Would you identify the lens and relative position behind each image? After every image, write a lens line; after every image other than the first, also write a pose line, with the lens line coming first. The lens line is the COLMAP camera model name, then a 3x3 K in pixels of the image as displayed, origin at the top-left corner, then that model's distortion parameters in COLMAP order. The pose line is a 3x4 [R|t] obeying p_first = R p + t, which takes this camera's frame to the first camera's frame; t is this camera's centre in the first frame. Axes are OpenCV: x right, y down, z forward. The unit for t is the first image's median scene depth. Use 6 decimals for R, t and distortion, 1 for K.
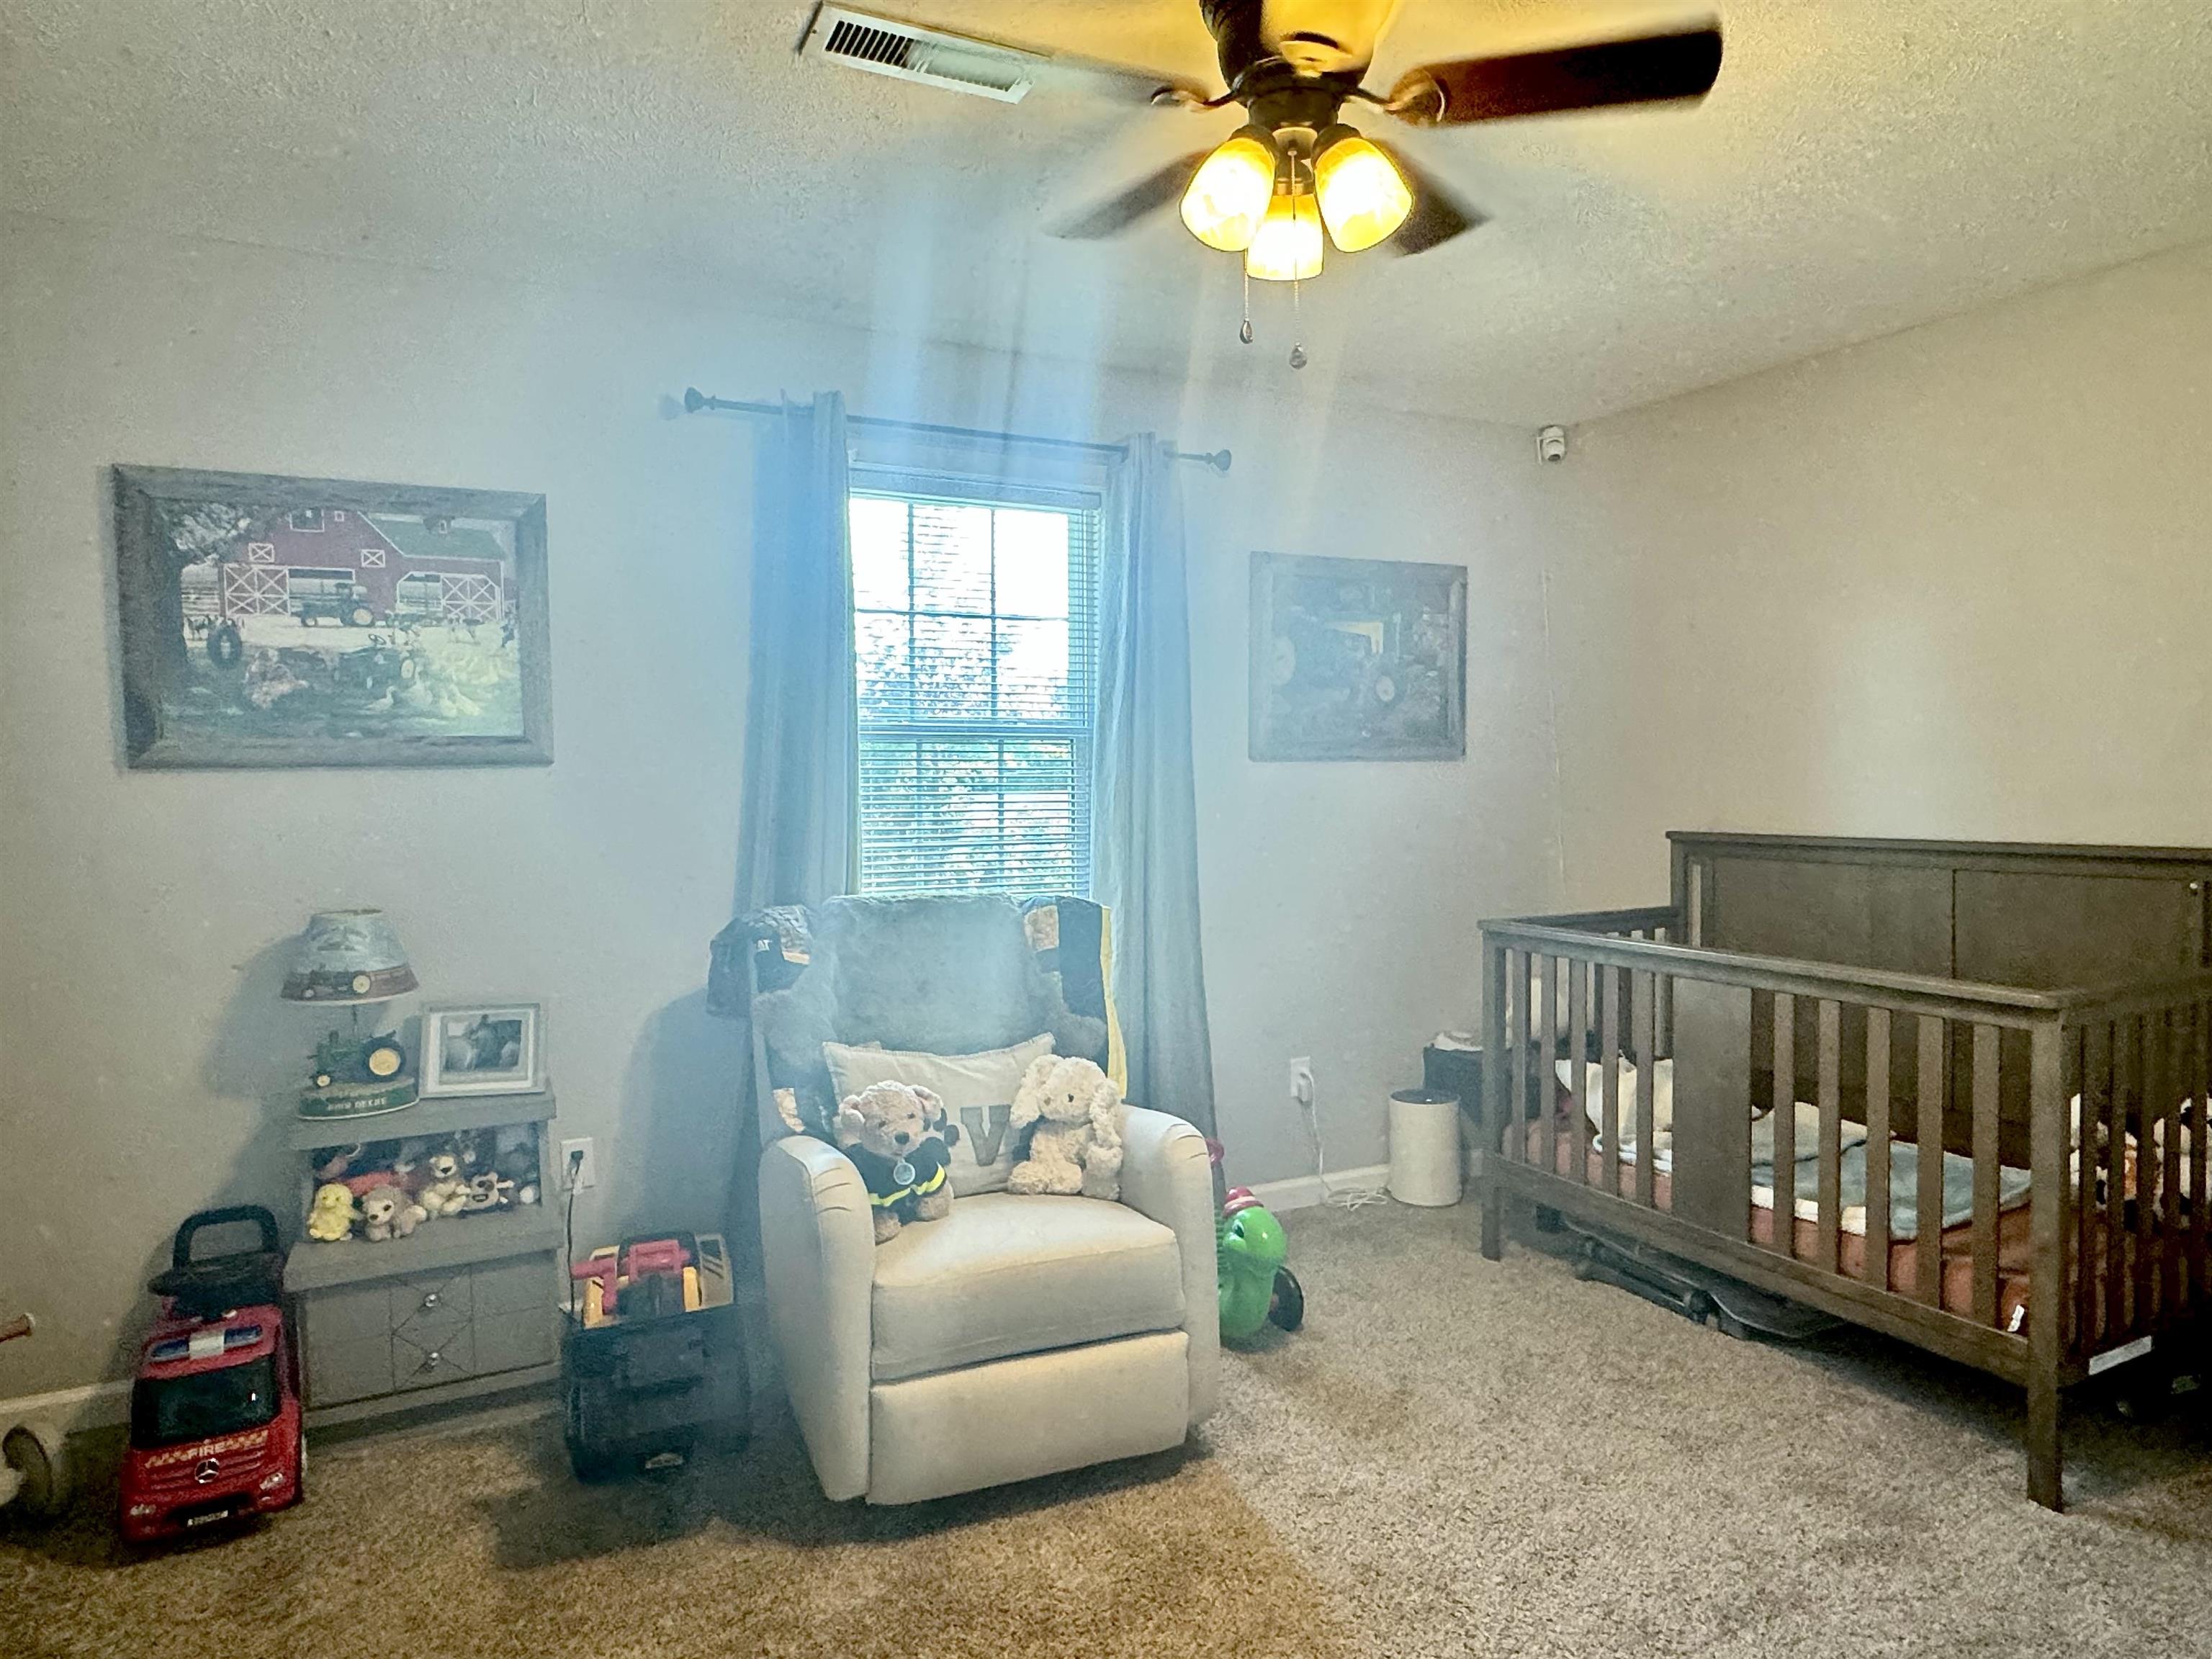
lens RADIAL K [[1309.5, 0, 1098.7], [0, 1309.5, 837.2], [0, 0, 1]] dist [0.002259, 0.001639]
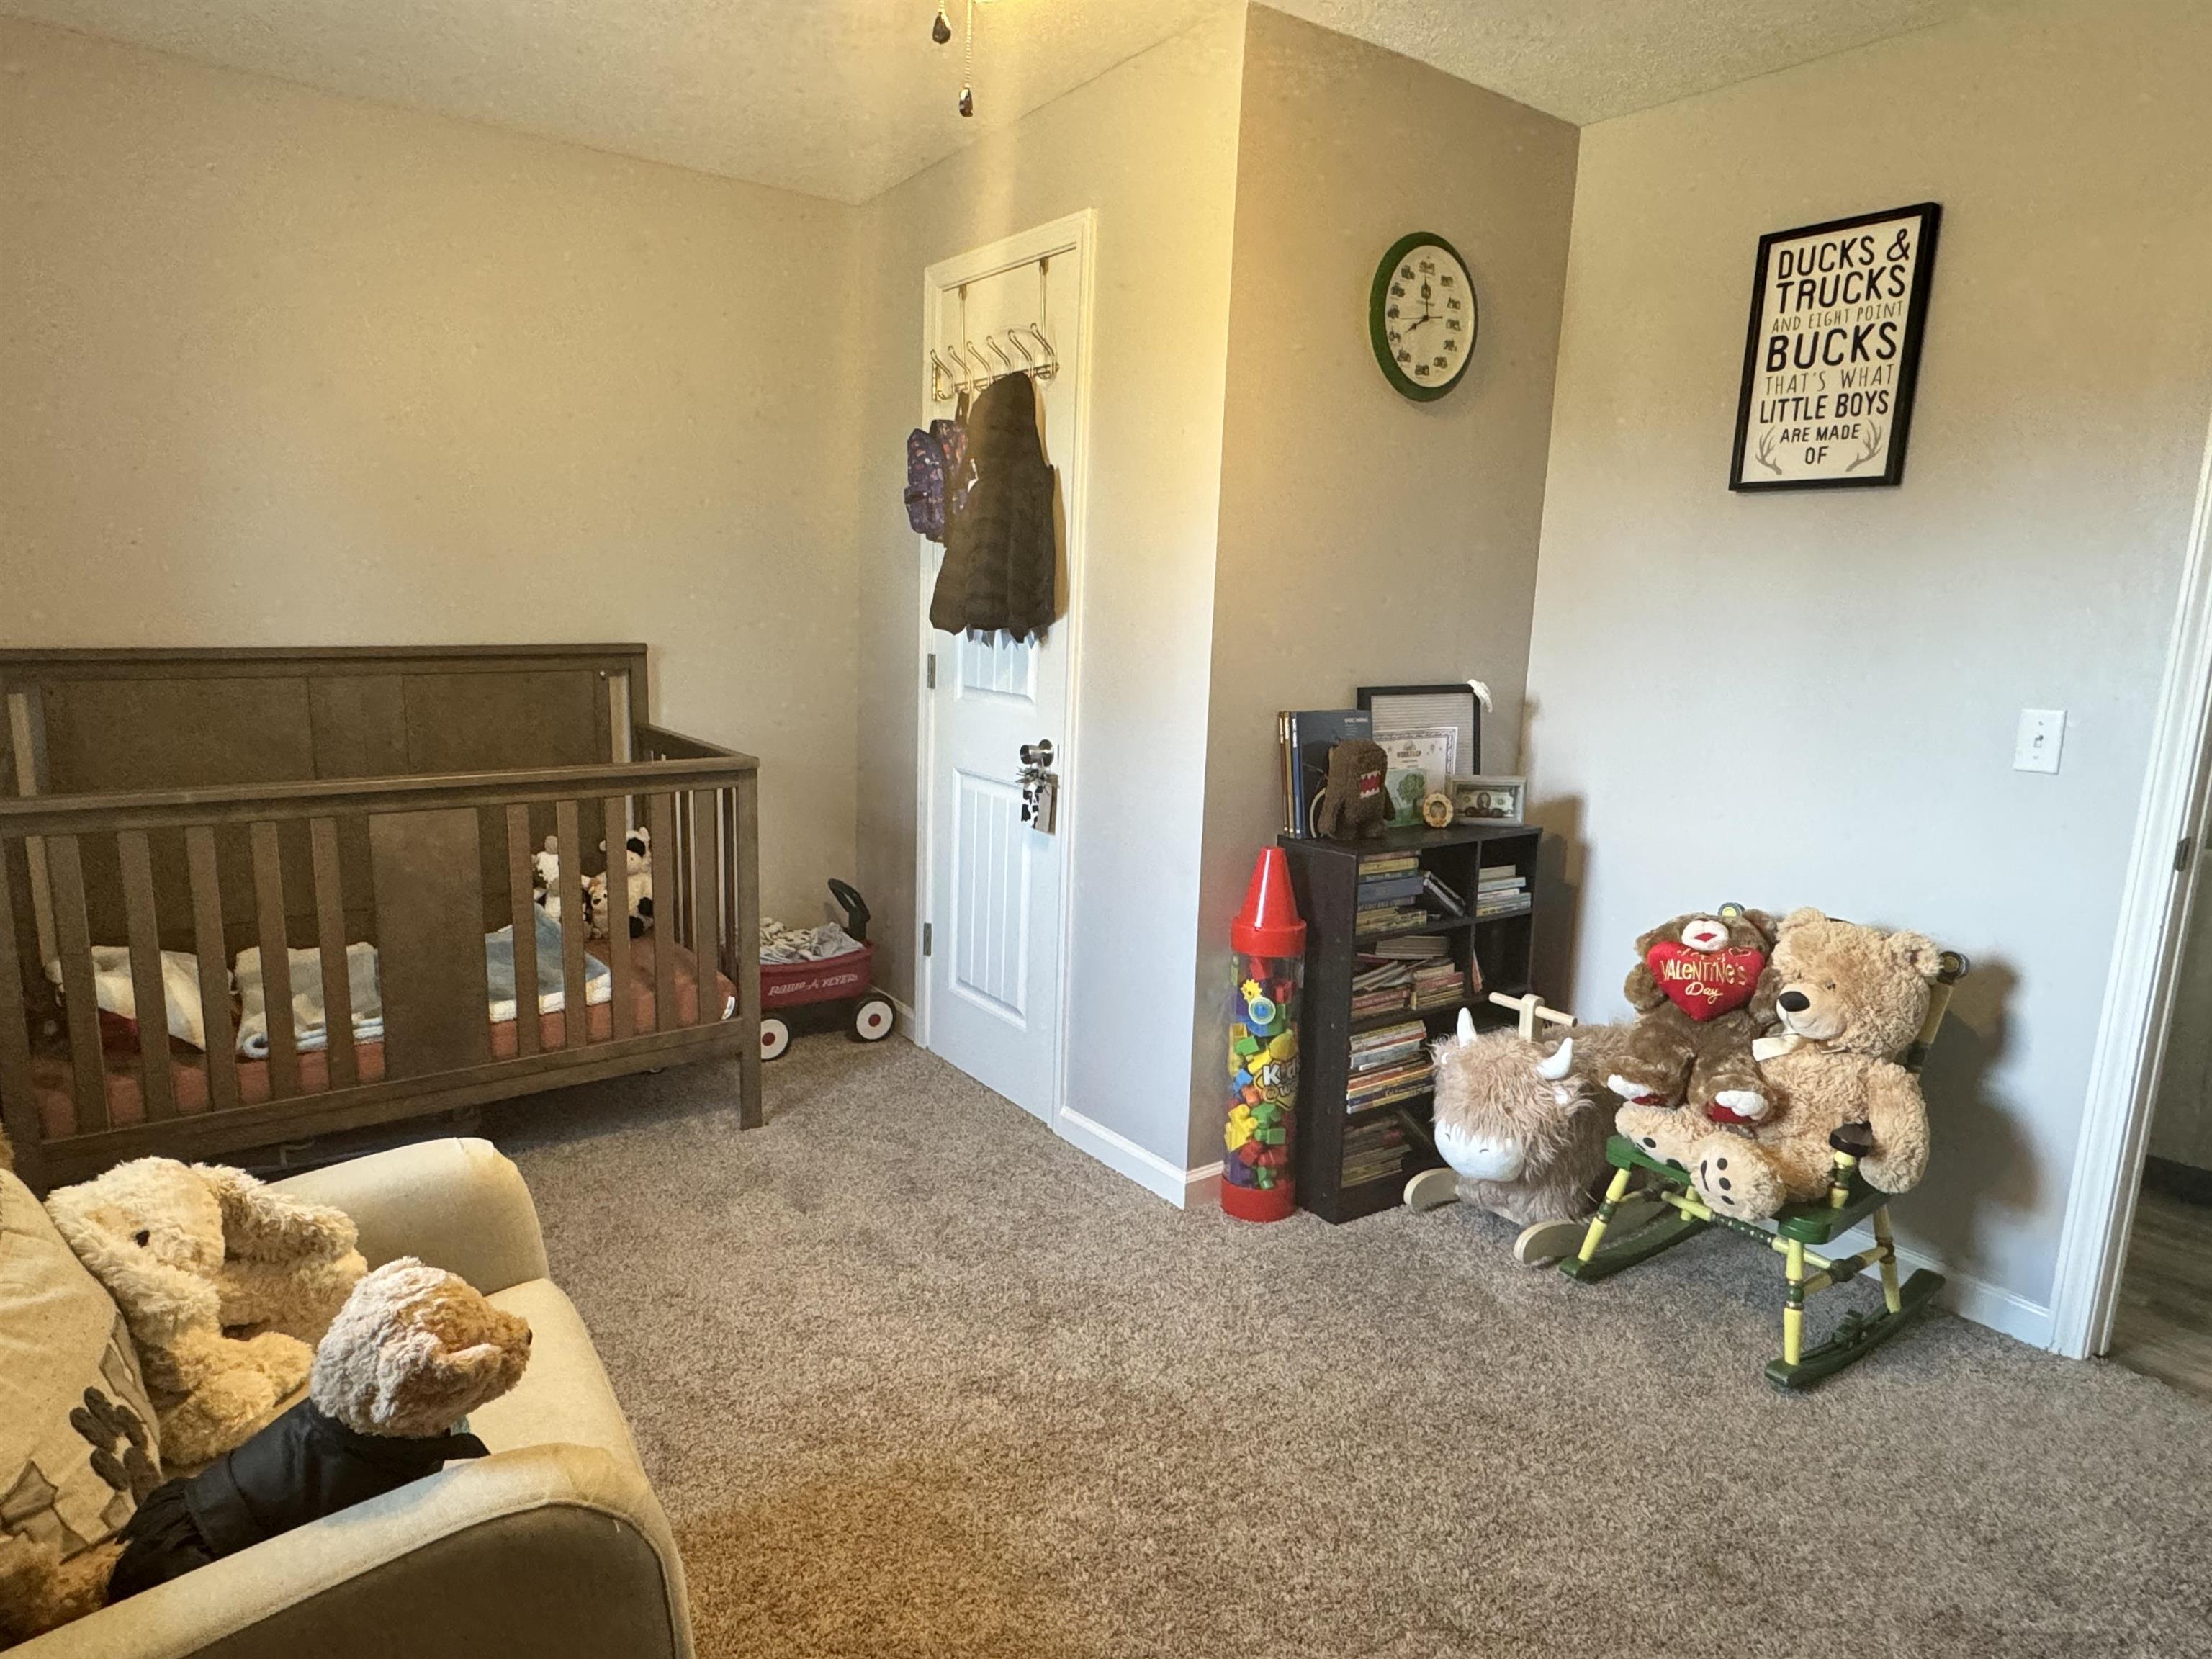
lens RADIAL K [[1309.5, 0, 1100.2], [0, 1309.5, 821.3], [0, 0, 1]] dist [0.002259, 0.001639]
pose [[-0.174748, -0.166099, 0.970502, -0.517346], [0.017447, 0.984991, 0.171720, -0.032582], [-0.984459, 0.046940, -0.169228, 0.707375]]
